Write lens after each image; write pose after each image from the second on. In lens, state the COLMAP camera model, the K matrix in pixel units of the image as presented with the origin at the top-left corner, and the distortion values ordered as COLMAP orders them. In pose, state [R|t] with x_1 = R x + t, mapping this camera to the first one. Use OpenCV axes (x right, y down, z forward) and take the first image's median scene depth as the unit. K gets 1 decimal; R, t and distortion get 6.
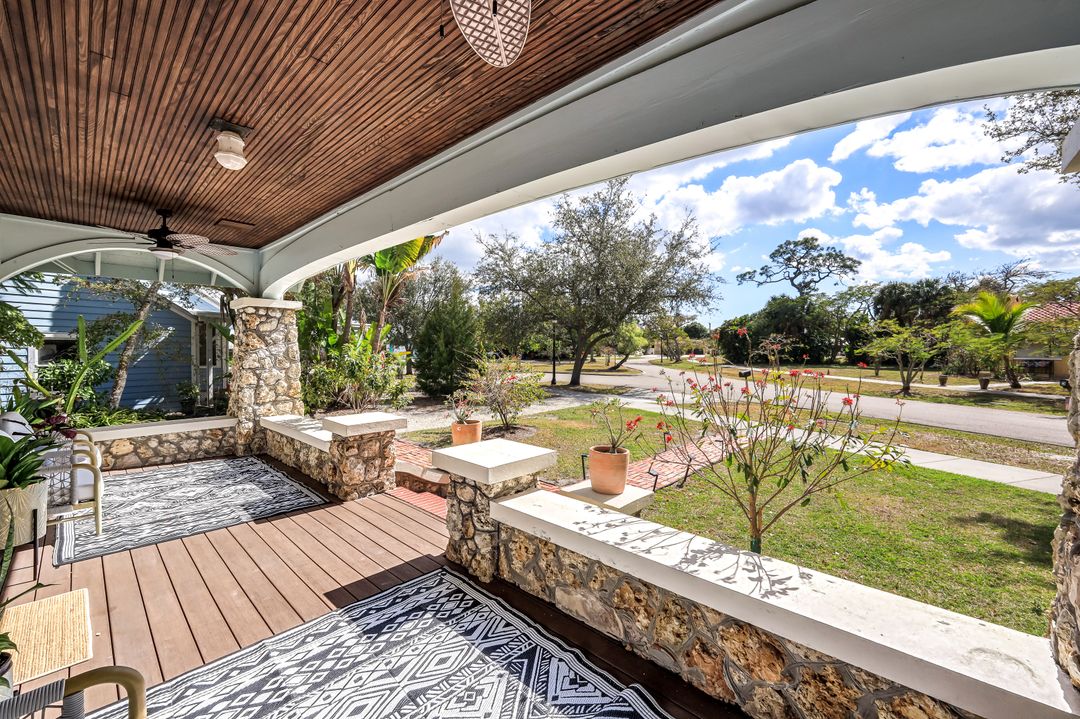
lens RADIAL K [[432.7, 0, 537.7], [0, 432.7, 355.8], [0, 0, 1]] dist [0.000571, -0.000321]
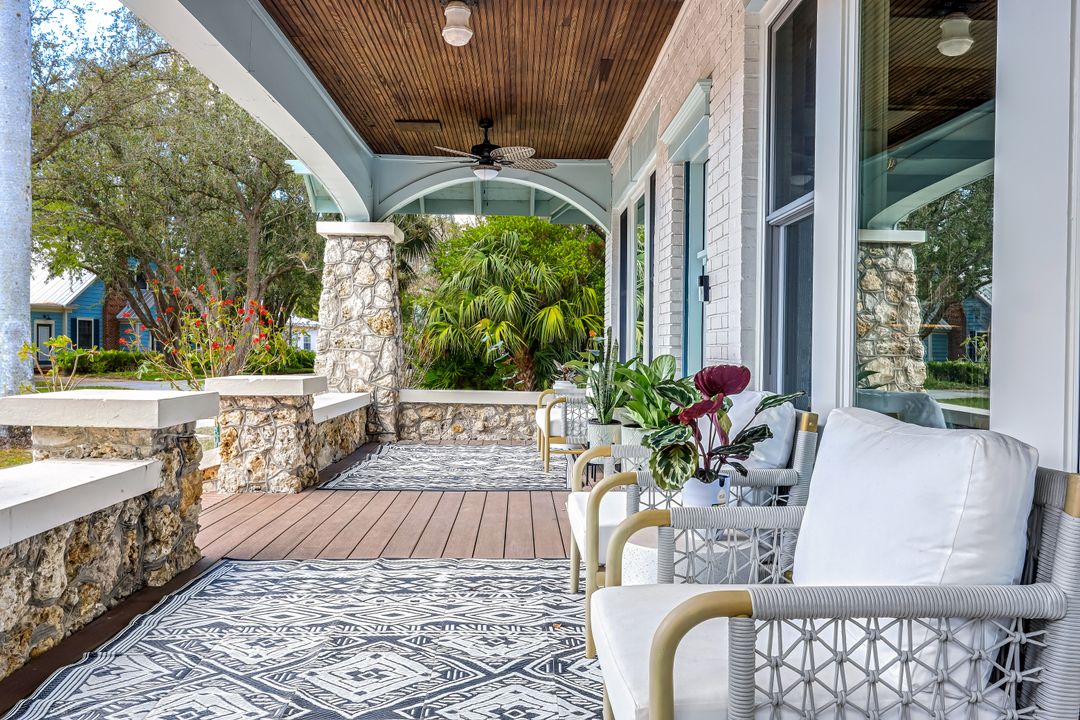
lens RADIAL K [[835.7, 0, 540.0], [0, 835.7, 360.0], [0, 0, 1]] dist [-0.002160, 0.001767]
pose [[-0.702699, -0.023047, 0.711114, -1.554000], [-0.003913, 0.999585, 0.028530, 0.108058], [-0.711476, 0.017265, -0.702498, 1.587624]]
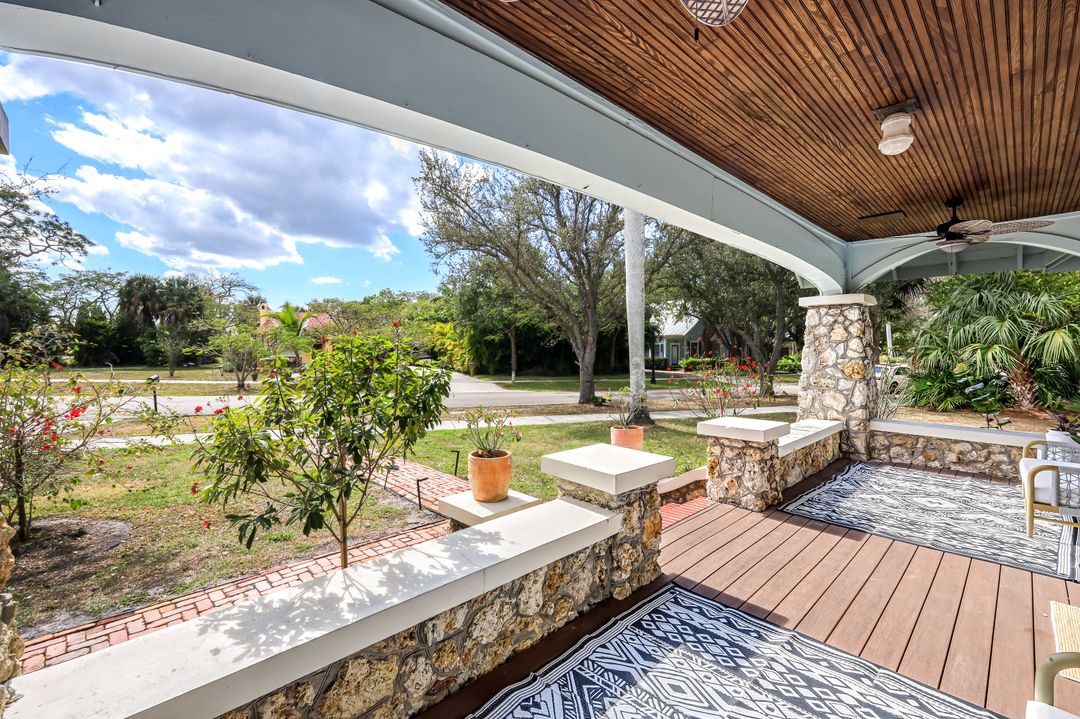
lens RADIAL K [[458.7, 0, 537.5], [0, 458.7, 355.7], [0, 0, 1]] dist [-0.002560, 0.000009]
pose [[0.062230, -0.018184, 0.997896, -1.344588], [0.015064, 0.999737, 0.017278, -0.023831], [-0.997948, 0.013957, 0.062487, 1.321607]]
